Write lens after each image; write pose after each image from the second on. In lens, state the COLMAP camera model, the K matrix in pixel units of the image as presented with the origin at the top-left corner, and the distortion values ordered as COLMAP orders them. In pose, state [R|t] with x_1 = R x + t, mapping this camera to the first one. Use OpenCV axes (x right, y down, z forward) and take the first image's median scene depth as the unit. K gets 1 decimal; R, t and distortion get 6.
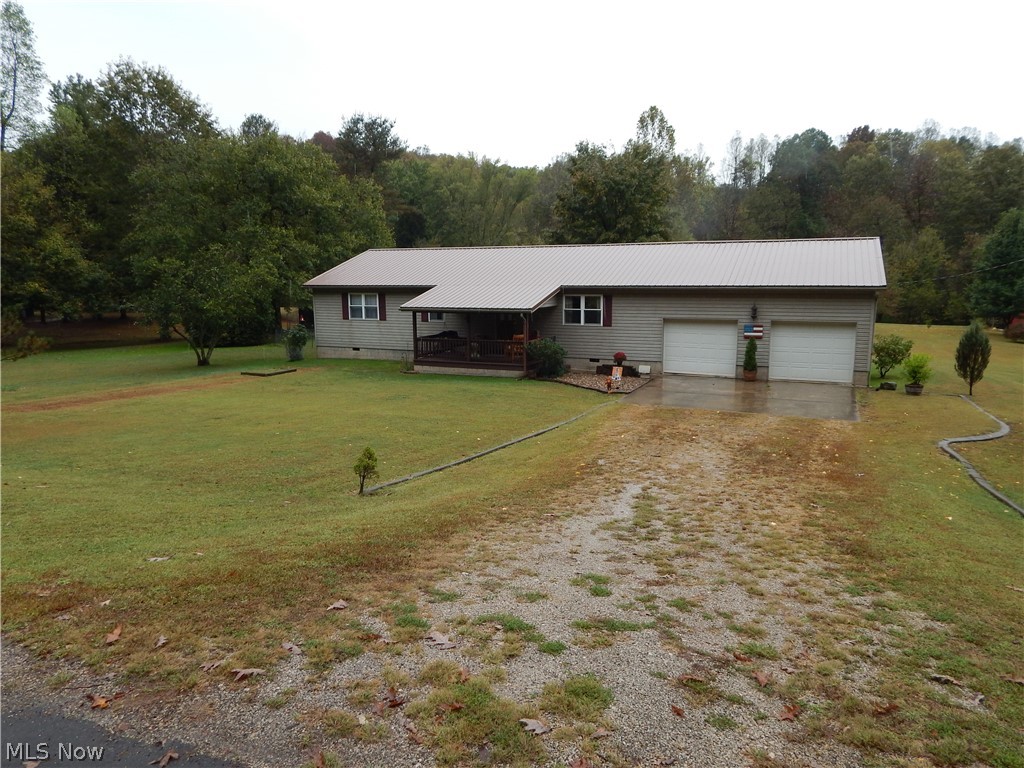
lens RADIAL K [[696.5, 0, 512.0], [0, 696.5, 384.0], [0, 0, 1]] dist [0.006063, -0.002238]
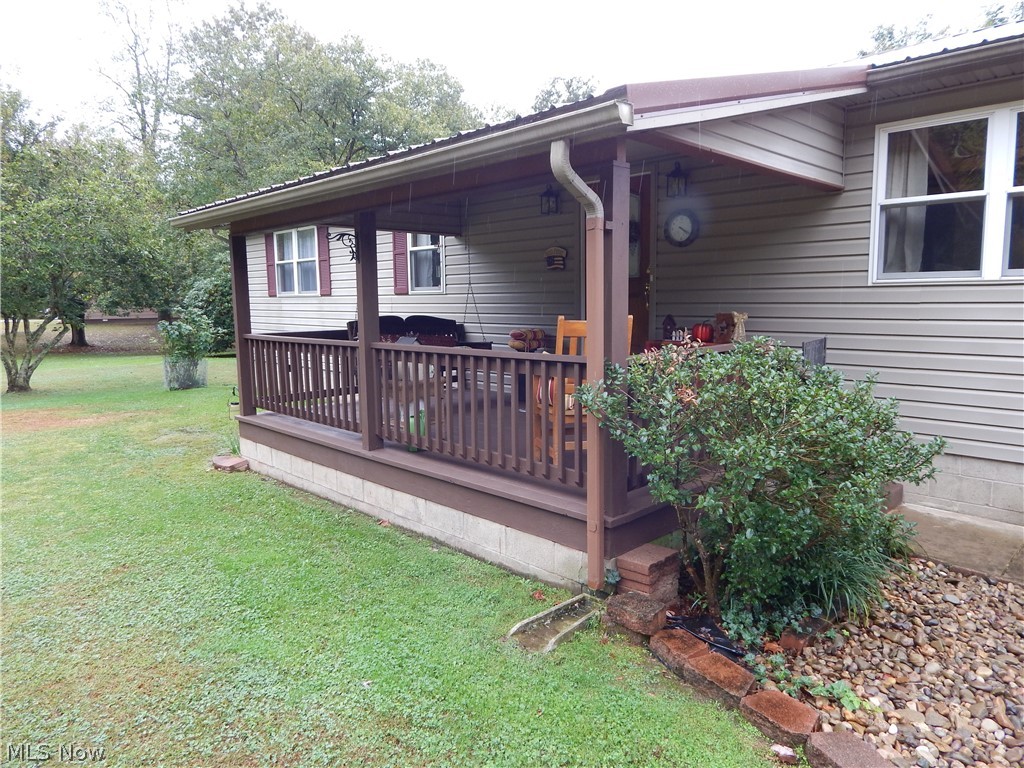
lens RADIAL K [[696.5, 0, 512.0], [0, 696.5, 384.0], [0, 0, 1]] dist [0.006063, -0.002238]
pose [[0.937301, 0.041778, -0.346009, 0.048407], [-0.051697, 0.998473, -0.019484, -0.047550], [0.344667, 0.036150, 0.938029, 0.786078]]
